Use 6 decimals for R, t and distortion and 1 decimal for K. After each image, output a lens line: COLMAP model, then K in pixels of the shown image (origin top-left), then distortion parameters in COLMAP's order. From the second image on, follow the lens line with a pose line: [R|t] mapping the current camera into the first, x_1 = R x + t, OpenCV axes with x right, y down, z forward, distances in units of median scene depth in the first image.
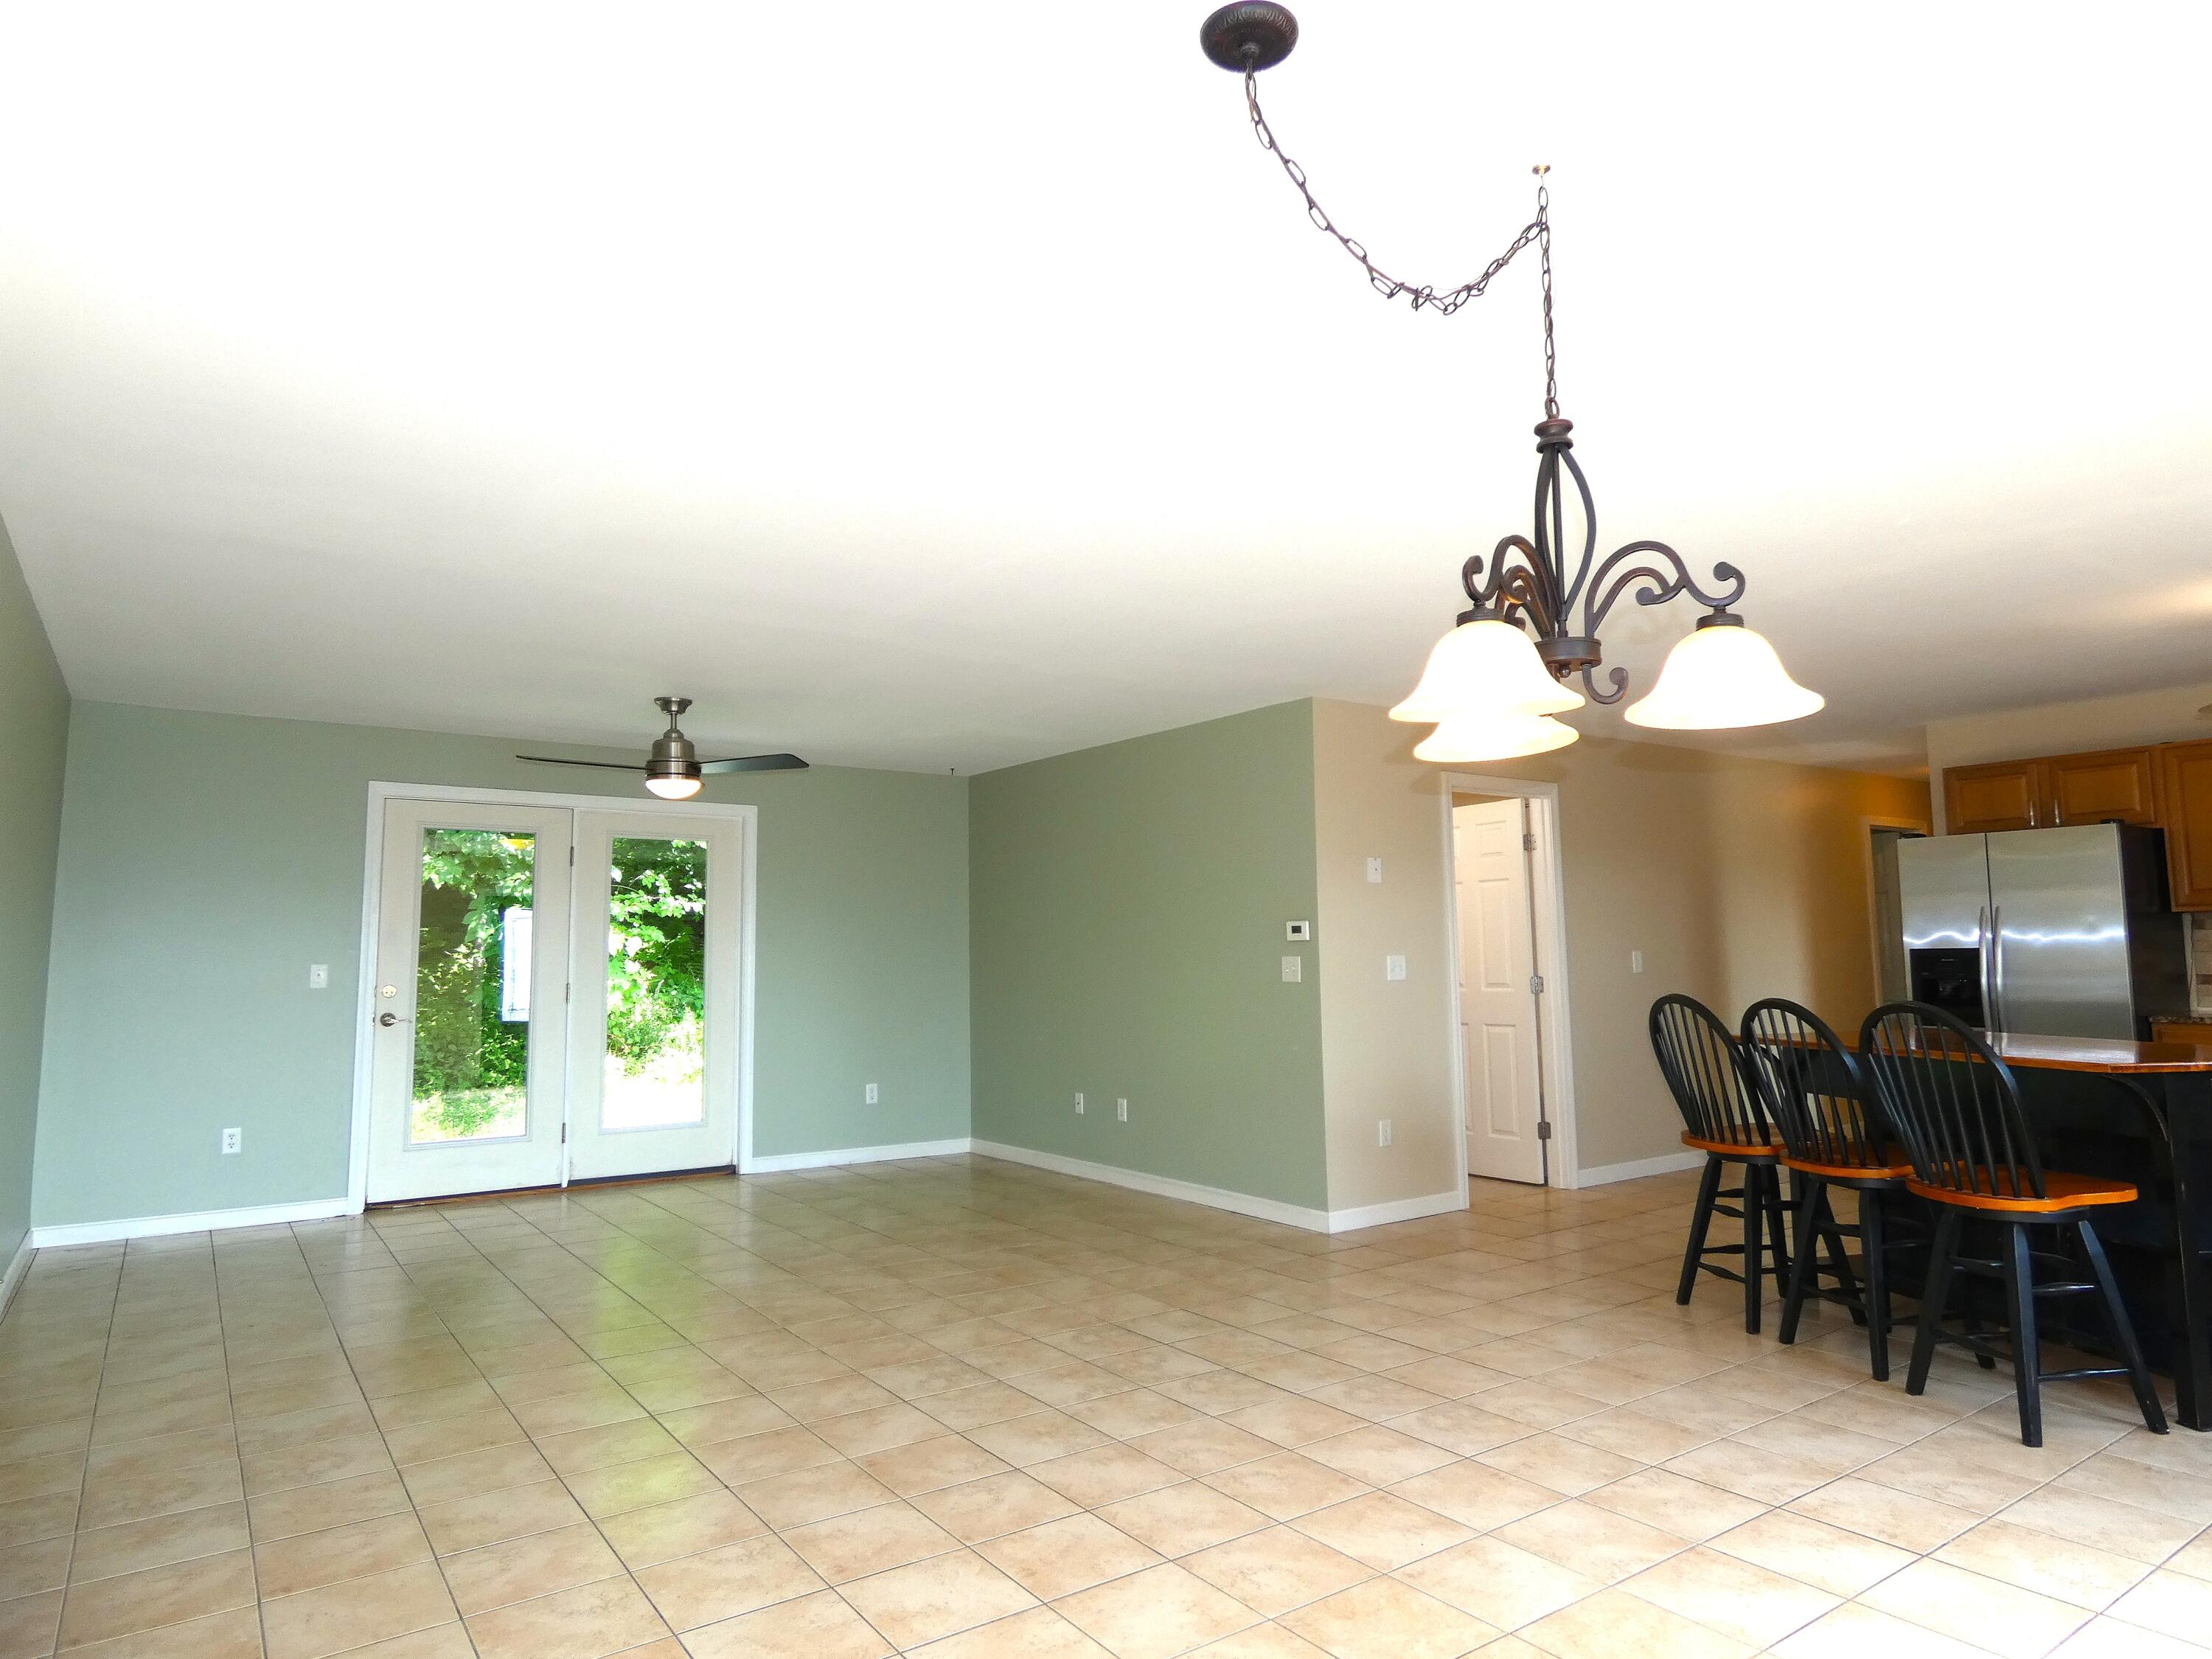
lens RADIAL K [[1331.1, 0, 1134.9], [0, 1331.1, 817.3], [0, 0, 1]] dist [-0.002033, 0.000540]
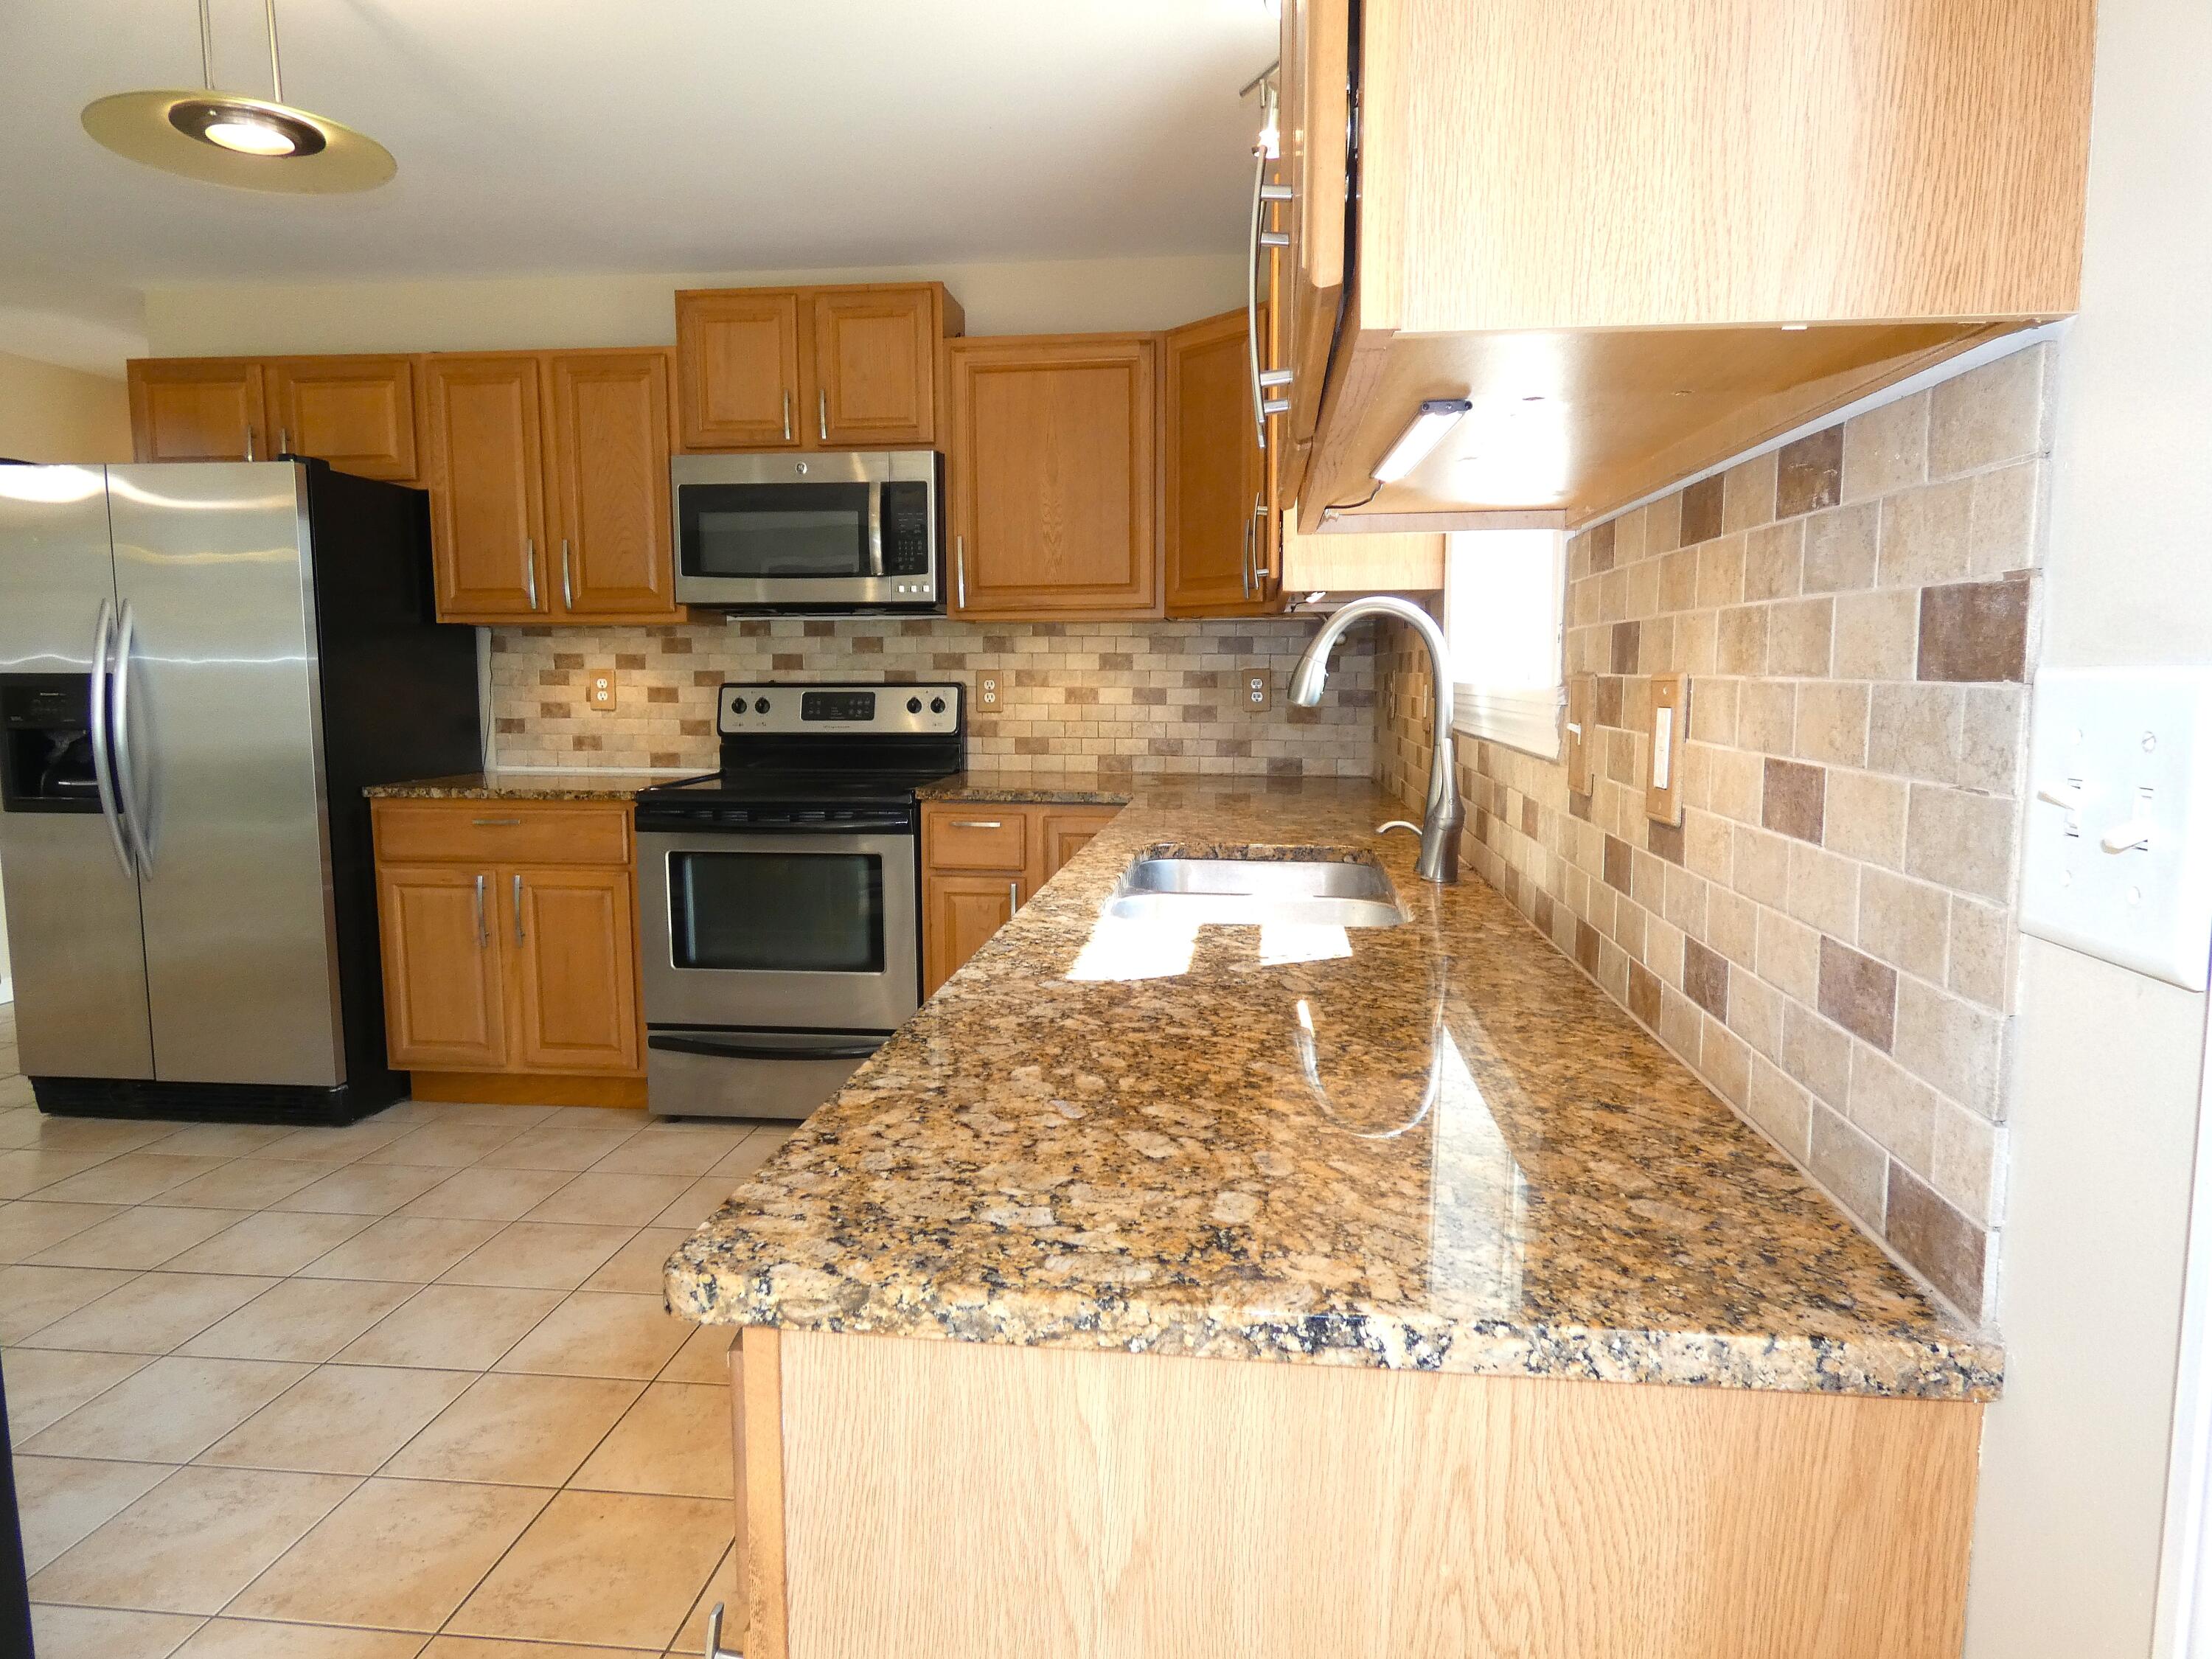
lens RADIAL K [[1331.1, 0, 1098.7], [0, 1331.1, 836.0], [0, 0, 1]] dist [-0.002033, 0.000540]
pose [[0.676101, -0.073778, 0.733106, 0.738216], [-0.083778, 0.980824, 0.175971, 0.045753], [-0.732031, -0.180393, 0.656954, 0.454014]]
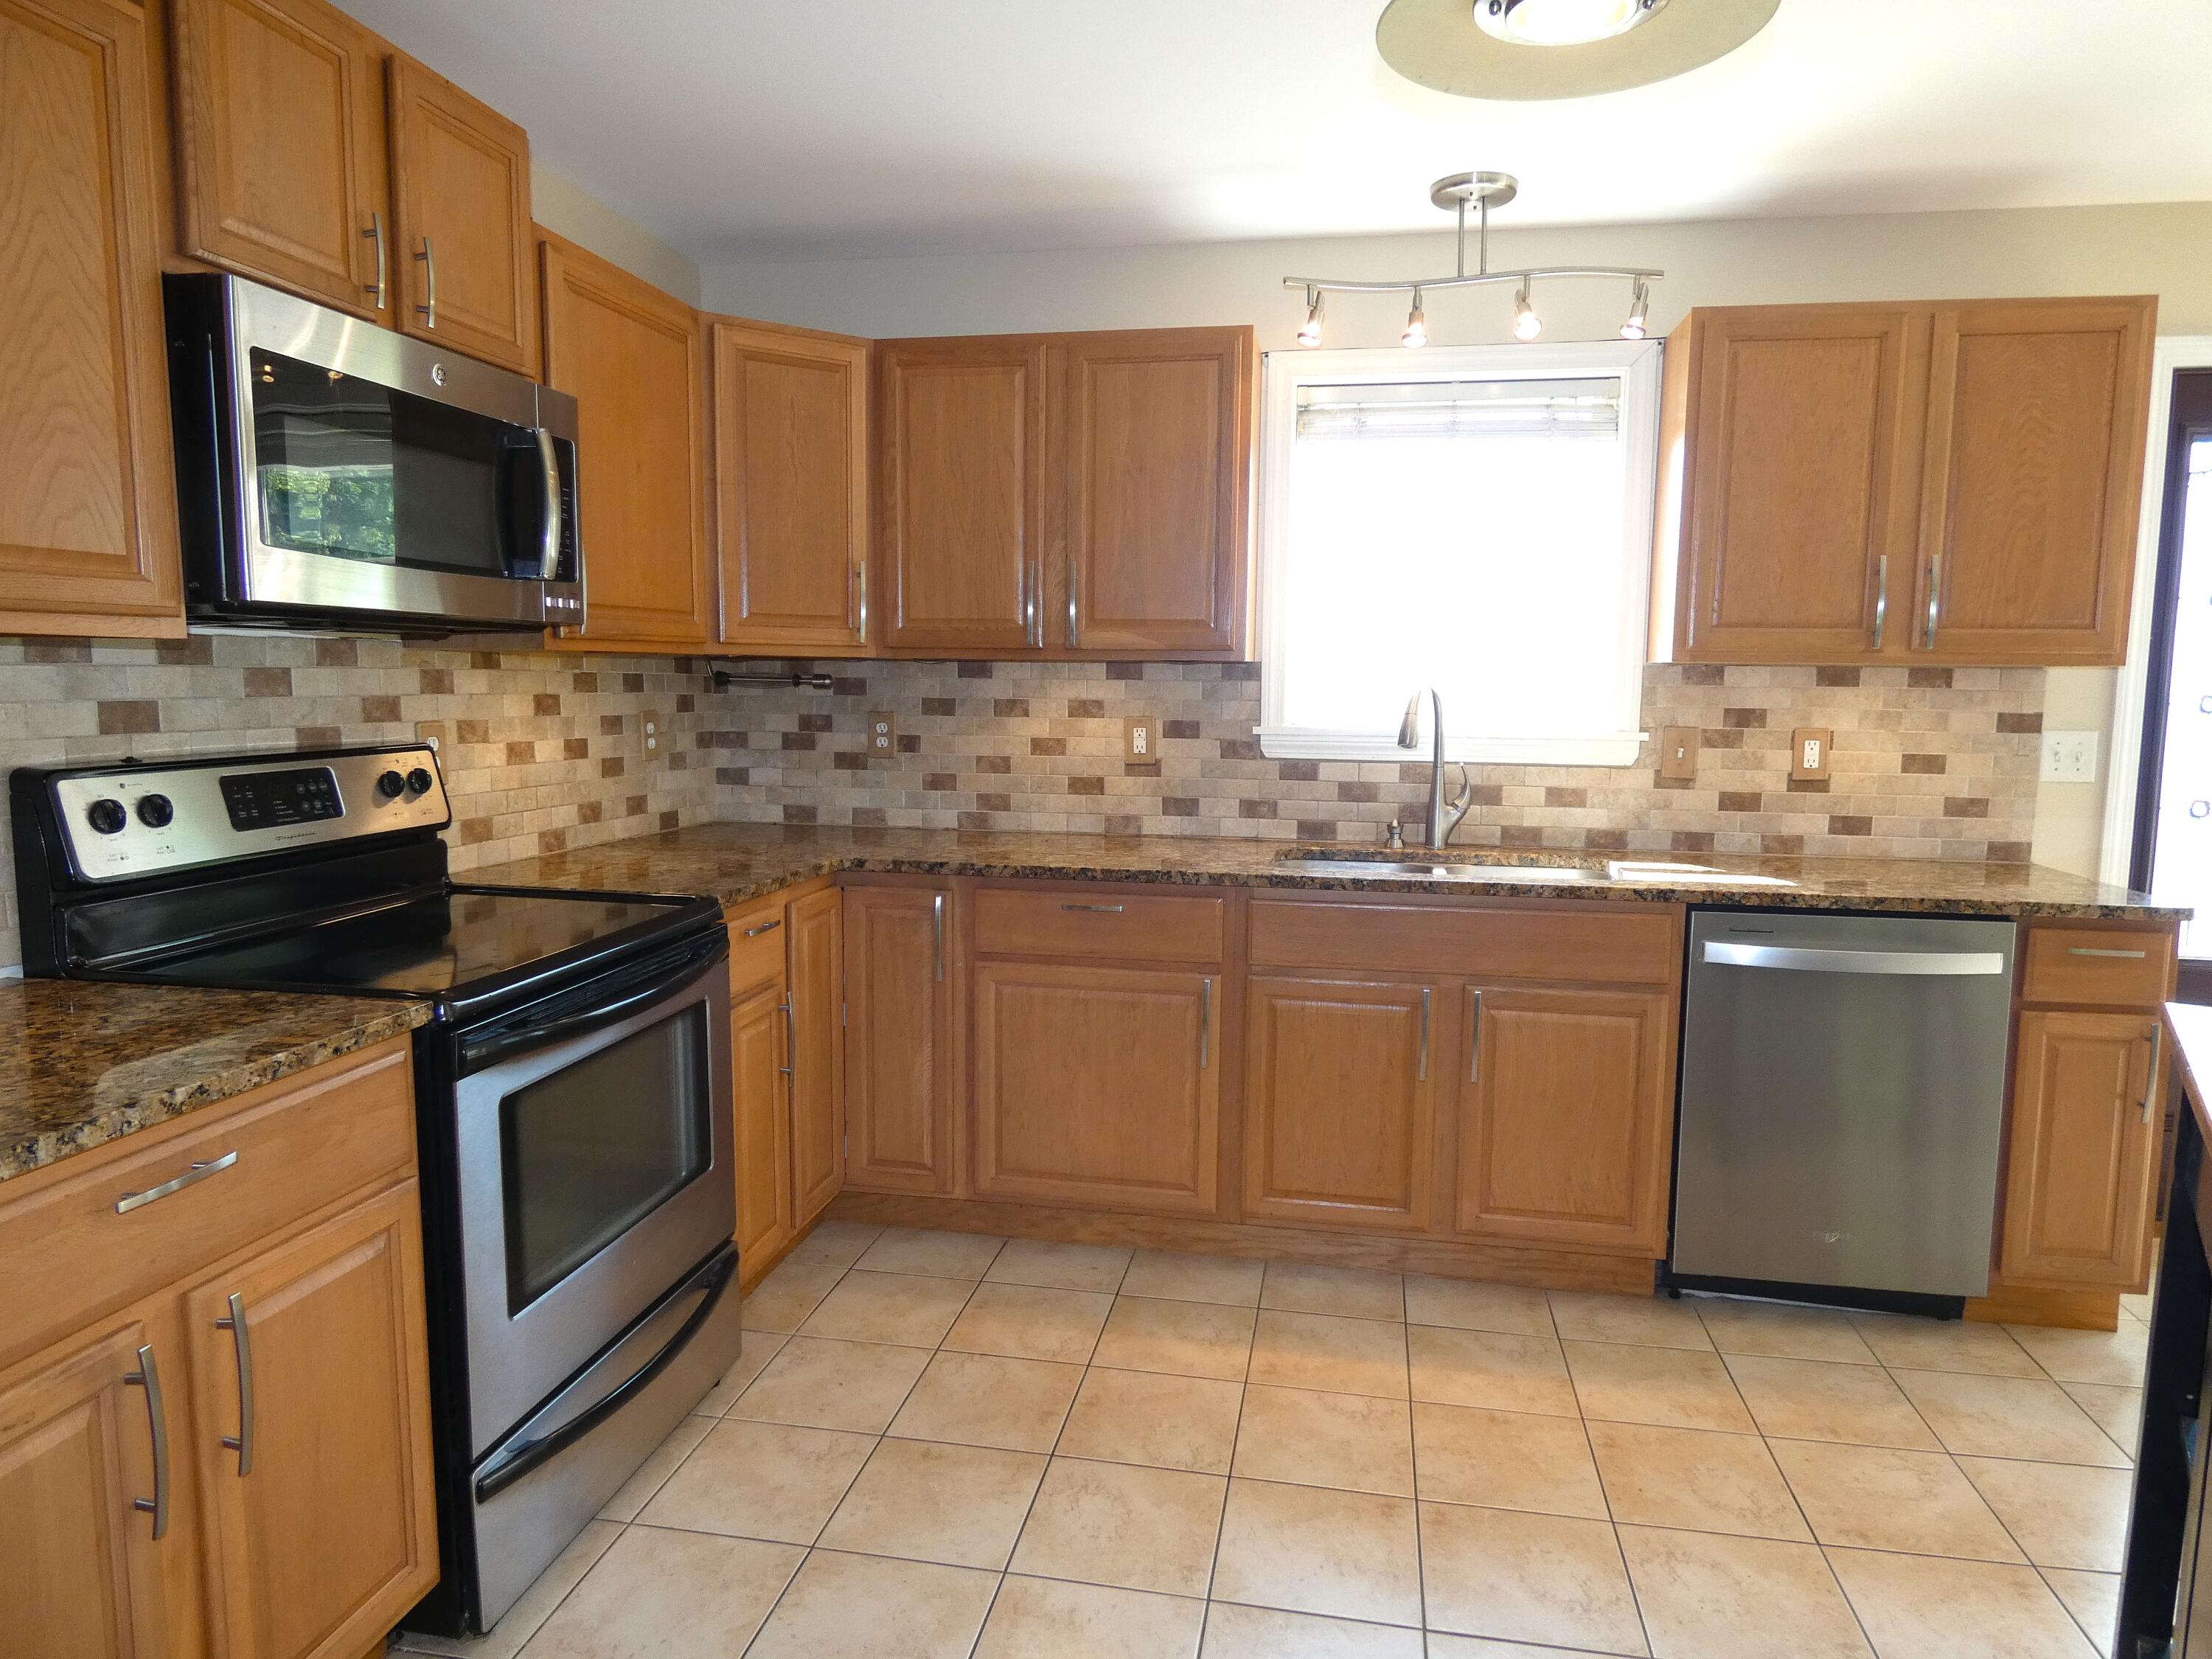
lens RADIAL K [[1331.1, 0, 1121.2], [0, 1331.1, 823.9], [0, 0, 1]] dist [-0.002033, 0.000540]
pose [[-0.694820, -0.070130, 0.715756, 0.730505], [-0.070625, 0.997077, 0.029135, 0.111406], [-0.715708, -0.030307, -0.697742, 1.371412]]
